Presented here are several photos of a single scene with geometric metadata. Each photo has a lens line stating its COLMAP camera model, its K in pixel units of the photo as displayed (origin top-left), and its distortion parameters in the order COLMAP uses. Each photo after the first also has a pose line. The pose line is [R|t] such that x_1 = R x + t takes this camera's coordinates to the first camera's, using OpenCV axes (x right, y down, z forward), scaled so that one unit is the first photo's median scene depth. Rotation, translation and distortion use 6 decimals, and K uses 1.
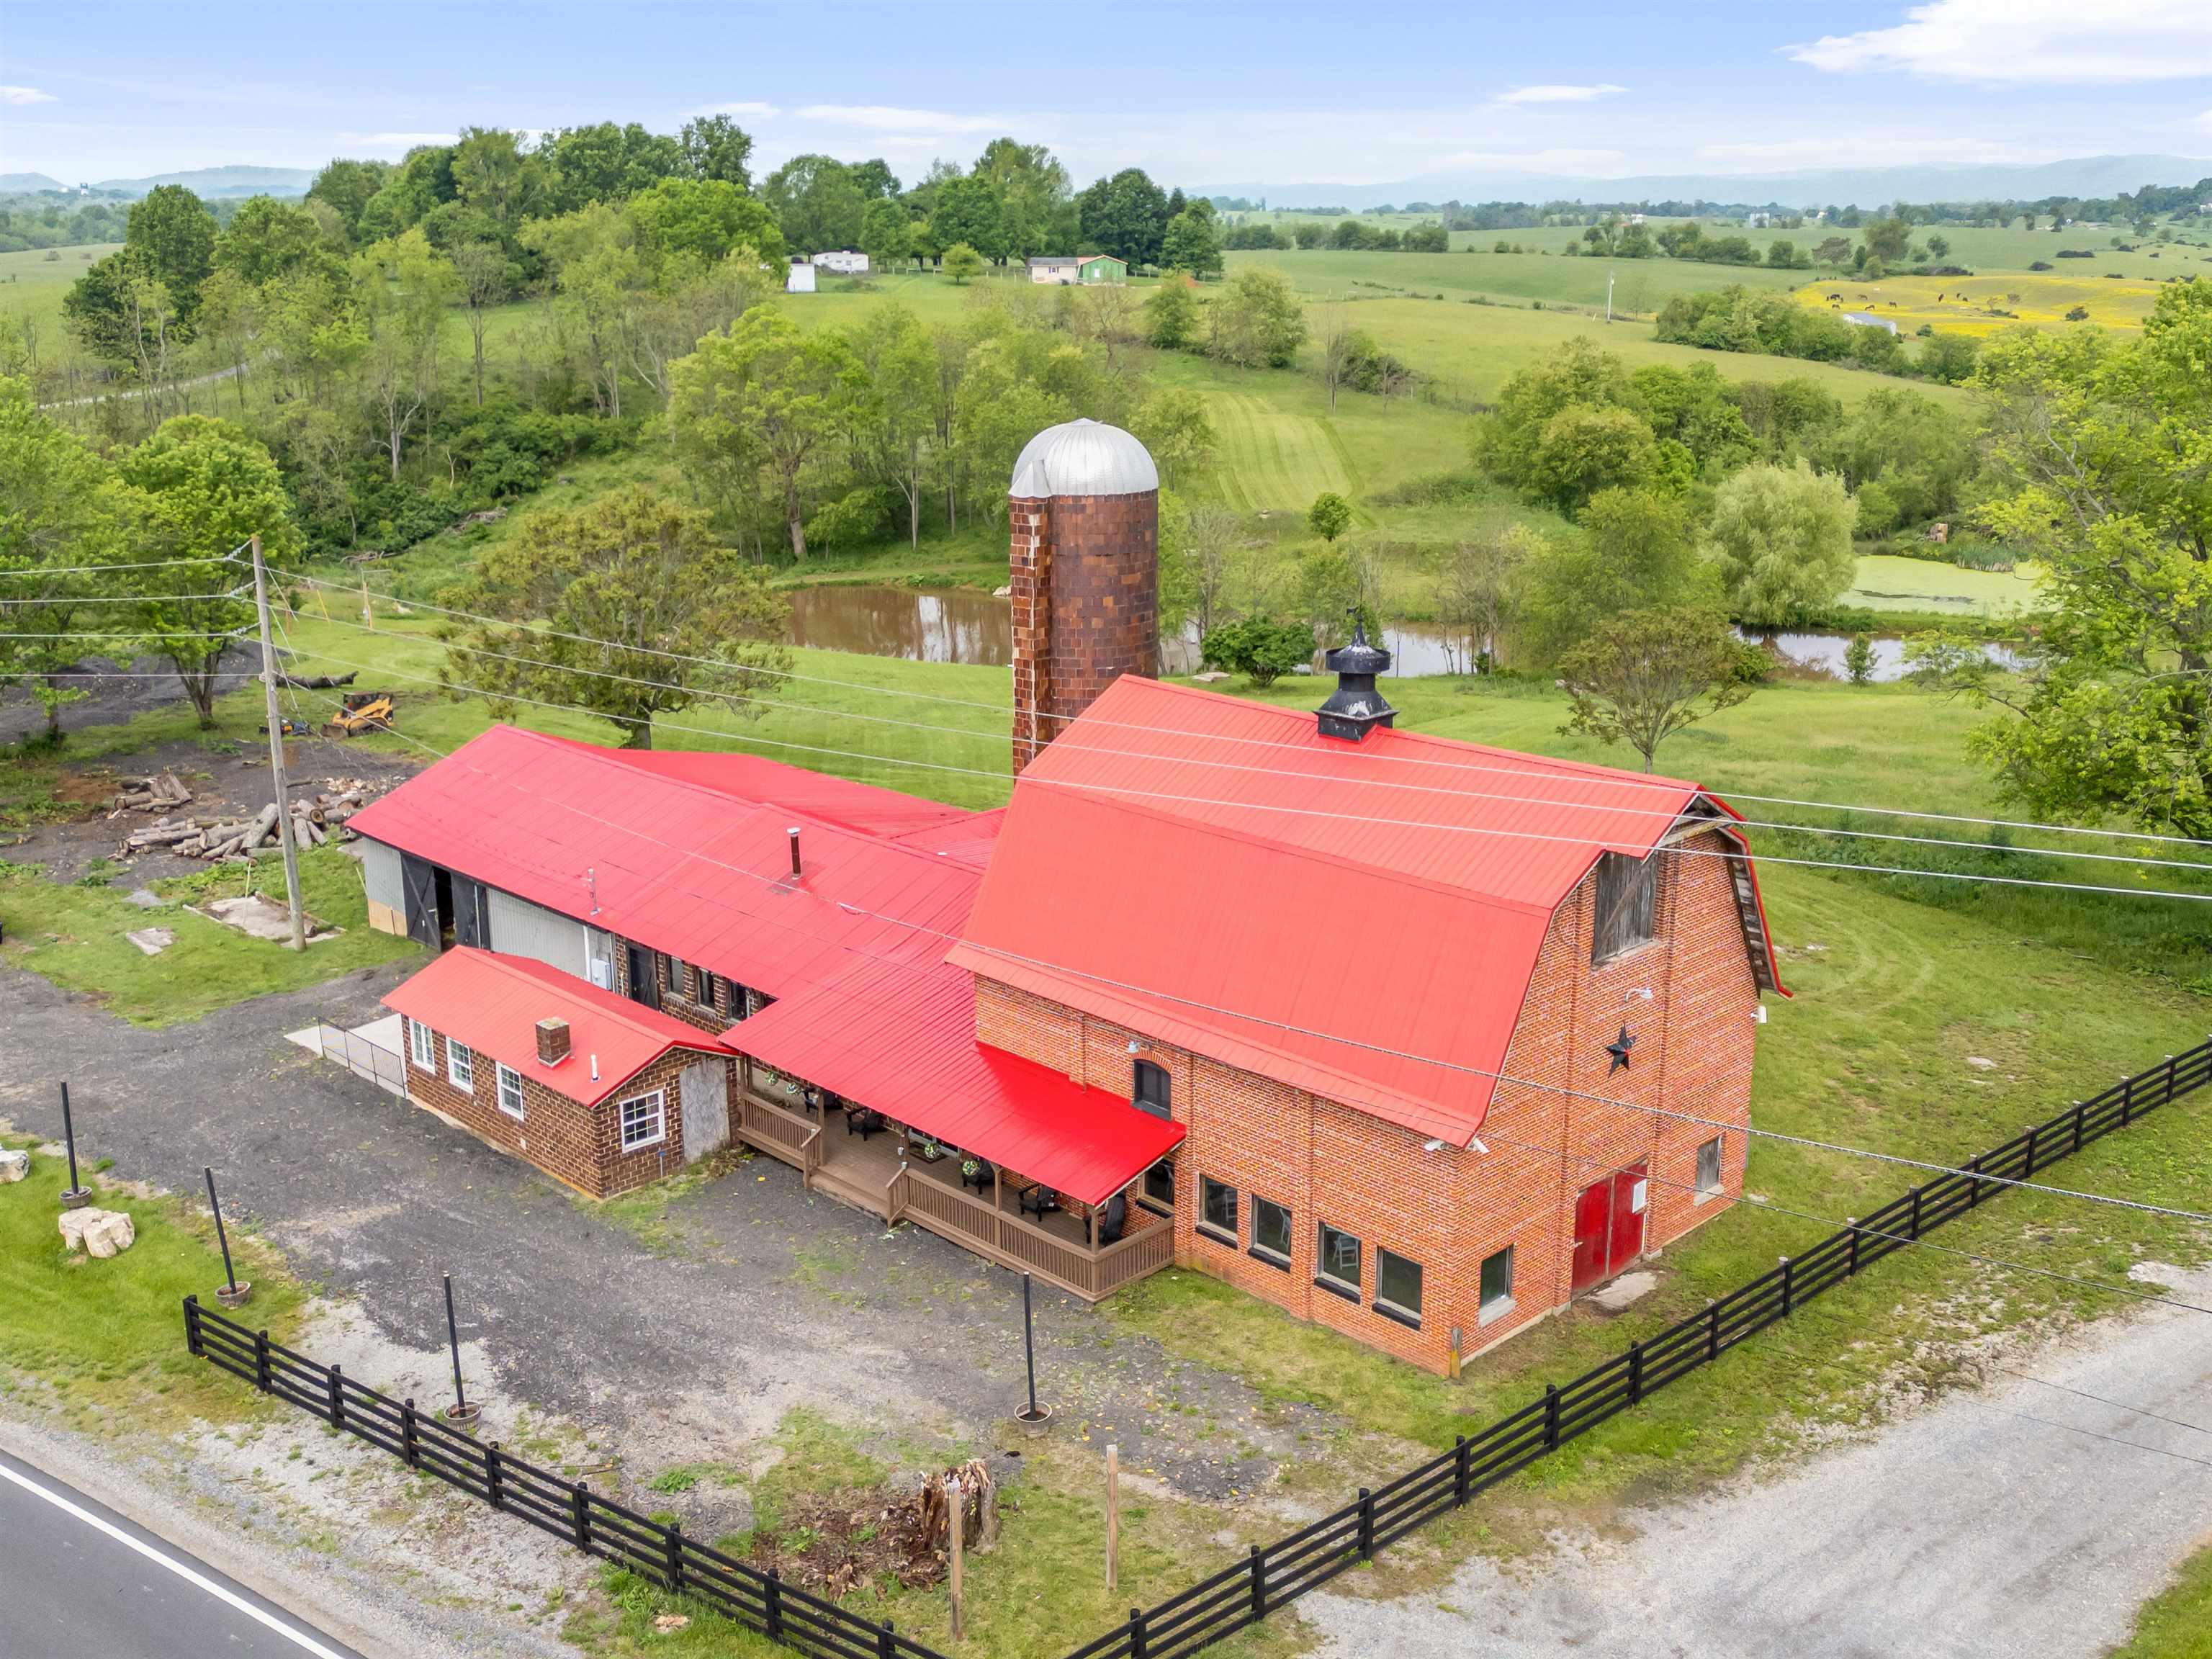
lens RADIAL K [[2134.1, 0, 1096.7], [0, 2134.1, 833.0], [0, 0, 1]] dist [0.056319, 0.000000]
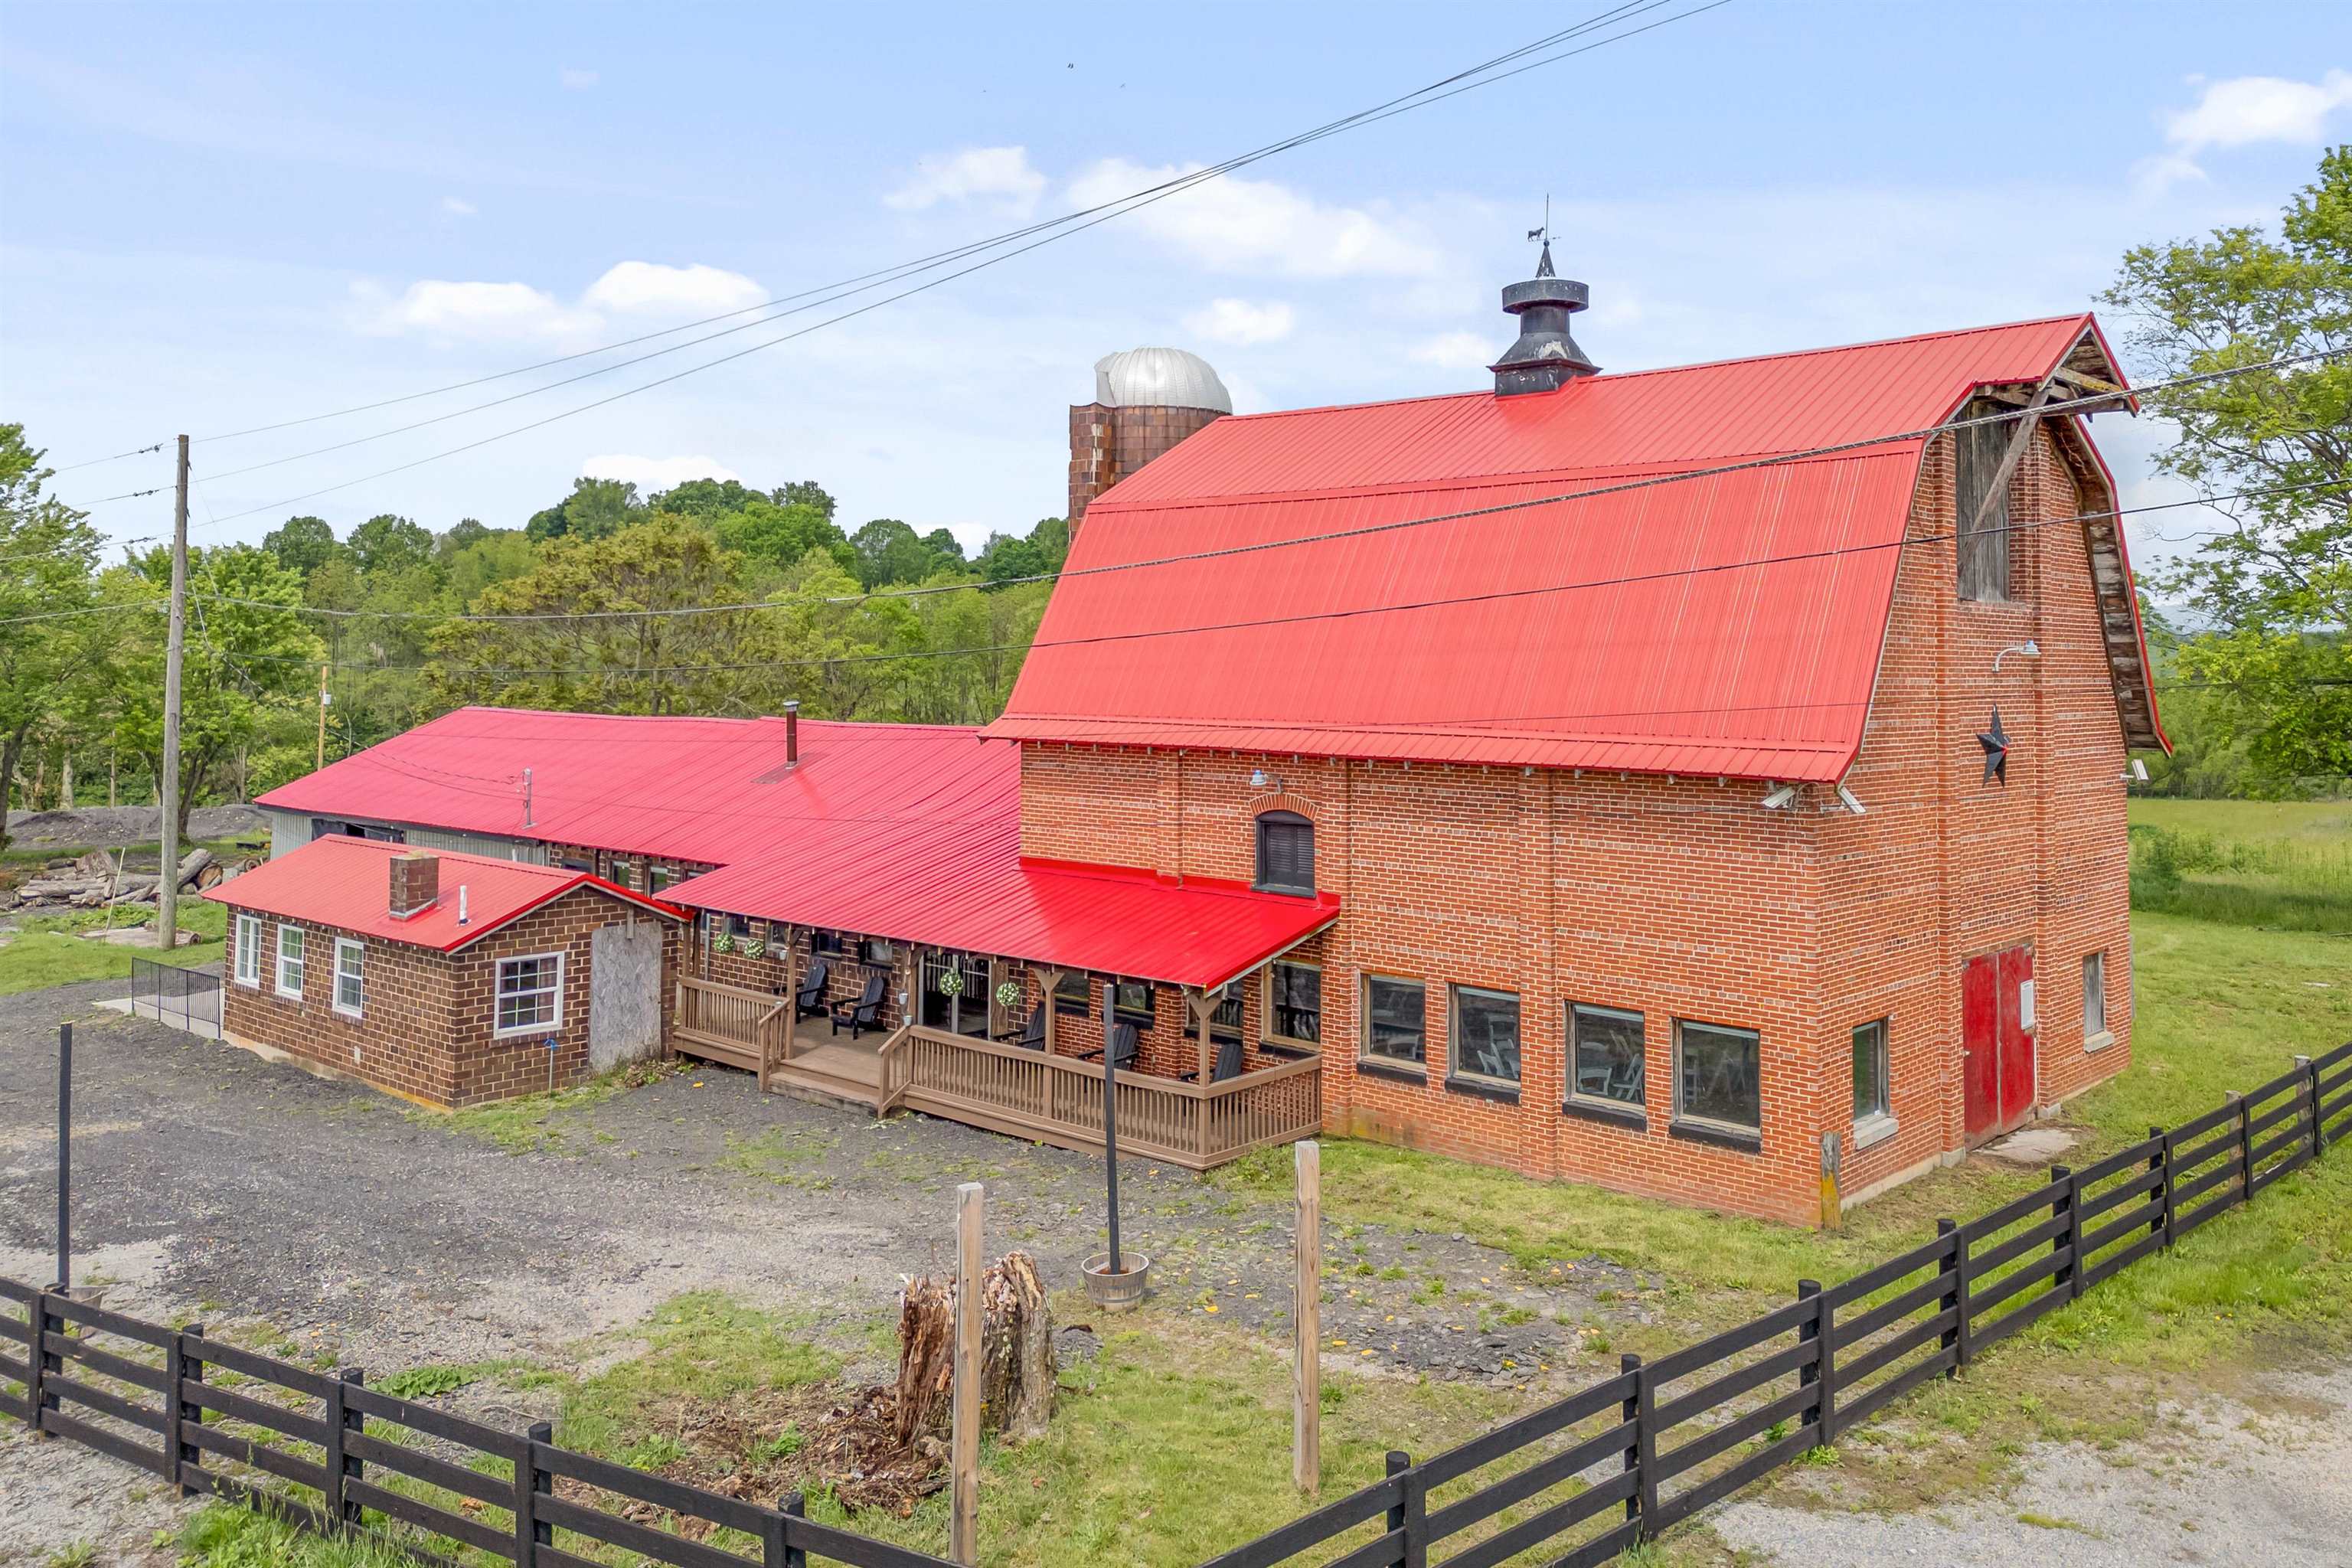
lens RADIAL K [[1841.3, 0, 1224.3], [0, 1841.3, 582.8], [0, 0, 1]] dist [0.058032, -0.045248]
pose [[0.998490, 0.010094, 0.054002, -0.024998], [0.007021, 0.951471, -0.307659, 0.214557], [-0.054486, 0.307574, 0.949963, 0.419796]]
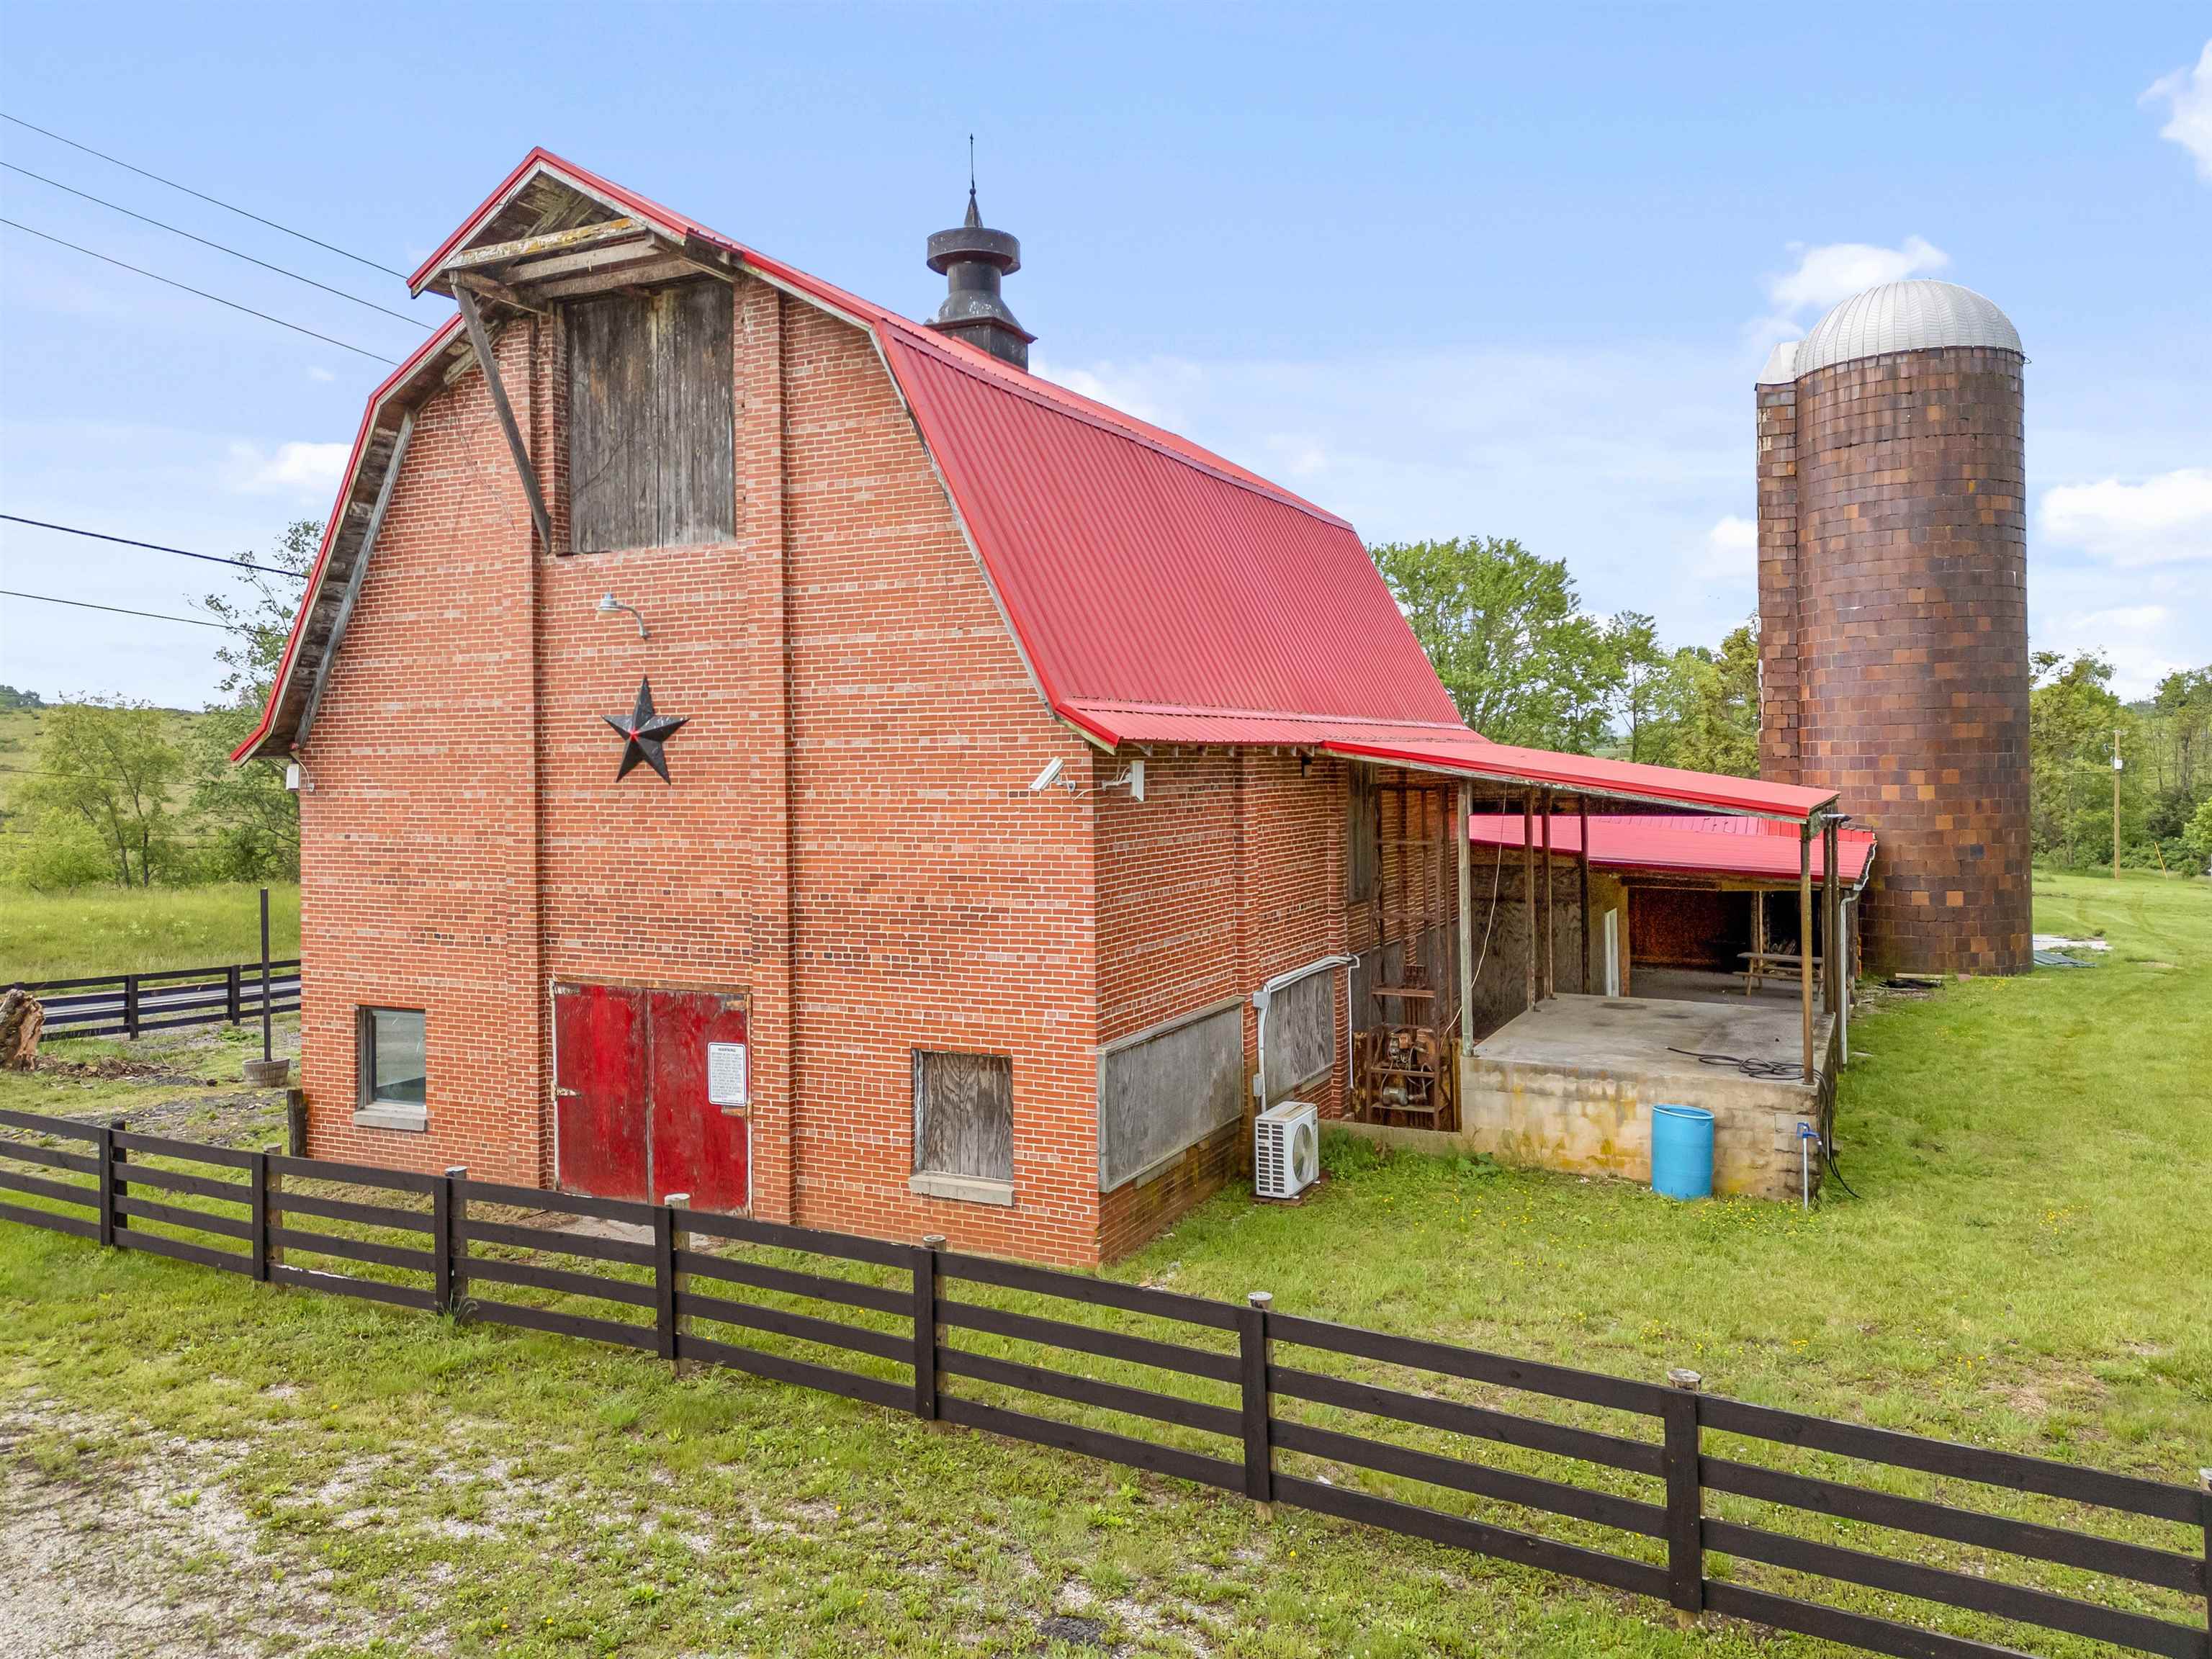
lens RADIAL K [[1551.7, 0, 1095.2], [0, 1551.7, 776.6], [0, 0, 1]] dist [0.066565, -0.053309]
pose [[0.340739, -0.006037, -0.940138, 0.604966], [-0.244377, 0.965038, -0.094768, 0.113398], [0.907842, 0.262039, 0.327351, 0.917965]]
